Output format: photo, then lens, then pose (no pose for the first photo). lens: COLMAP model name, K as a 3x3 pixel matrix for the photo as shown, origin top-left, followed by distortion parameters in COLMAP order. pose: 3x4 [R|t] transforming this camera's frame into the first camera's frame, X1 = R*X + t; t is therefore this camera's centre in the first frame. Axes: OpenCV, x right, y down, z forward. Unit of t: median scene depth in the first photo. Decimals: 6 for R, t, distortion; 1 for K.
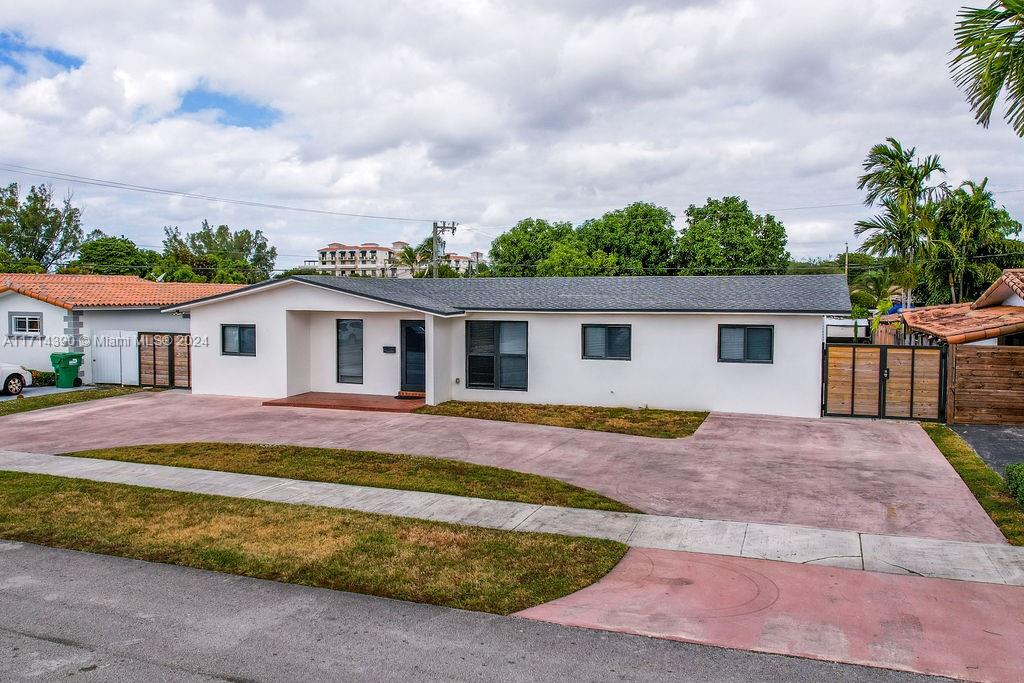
lens RADIAL K [[838.9, 0, 494.6], [0, 838.9, 340.9], [0, 0, 1]] dist [-0.046342, 0.003559]
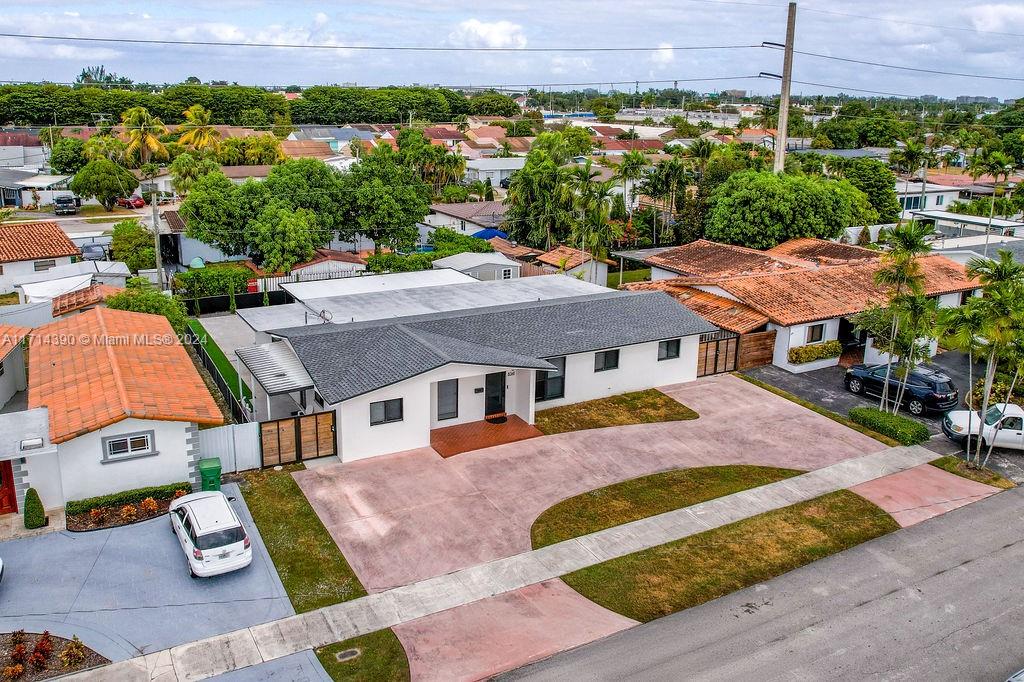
lens RADIAL K [[838.9, 0, 508.2], [0, 838.9, 297.1], [0, 0, 1]] dist [-0.047229, 0.002322]
pose [[0.643821, -0.172619, 0.745451, -1.119543], [0.022828, 0.978121, 0.206781, -0.434222], [-0.764836, -0.116113, 0.633675, 0.086931]]
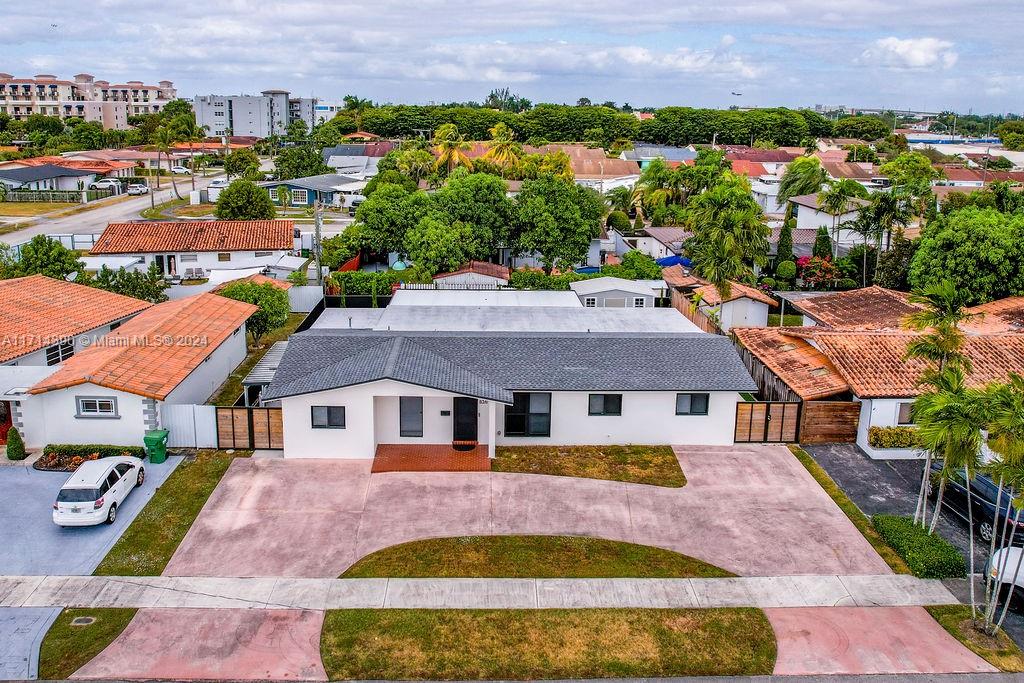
lens RADIAL K [[839.9, 0, 506.9], [0, 839.9, 269.3], [0, 0, 1]] dist [-0.046820, 0.003066]
pose [[0.921439, -0.062362, 0.383485, -0.546058], [0.006769, 0.989461, 0.144641, -0.421964], [-0.388464, -0.130683, 0.912150, -0.263607]]
